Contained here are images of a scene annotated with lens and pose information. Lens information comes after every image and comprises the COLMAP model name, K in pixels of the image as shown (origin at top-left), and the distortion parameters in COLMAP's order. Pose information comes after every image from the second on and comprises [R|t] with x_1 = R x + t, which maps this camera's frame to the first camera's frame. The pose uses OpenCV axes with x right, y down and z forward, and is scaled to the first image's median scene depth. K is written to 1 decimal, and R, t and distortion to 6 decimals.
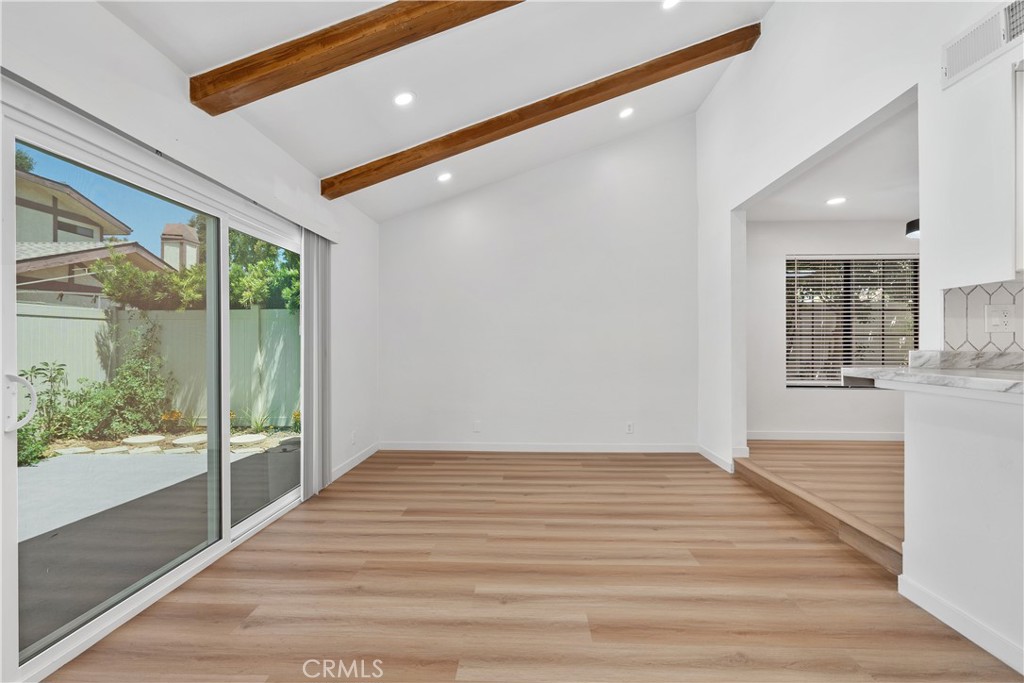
lens RADIAL K [[481.9, 0, 512.0], [0, 481.9, 341.5], [0, 0, 1]] dist [-0.002523, -0.000130]
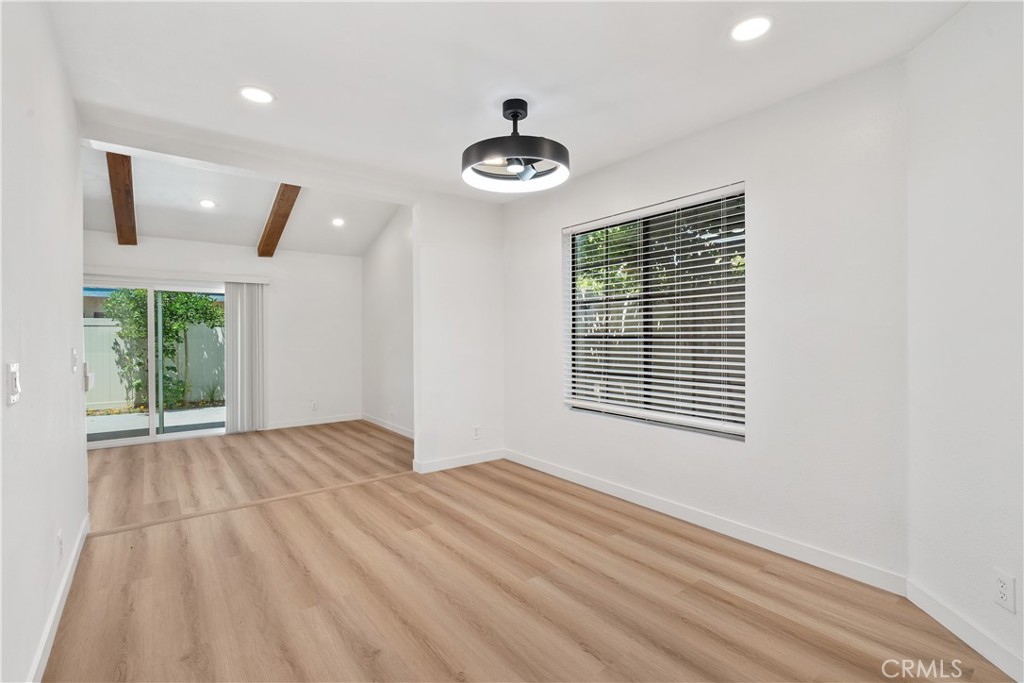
lens RADIAL K [[467.5, 0, 504.9], [0, 467.5, 334.9], [0, 0, 1]] dist [-0.003121, 0.000422]
pose [[0.638156, -0.002790, -0.769902, 1.079995], [0.005445, 0.999985, 0.000890, -0.017629], [0.769888, -0.004761, 0.638161, 0.474932]]
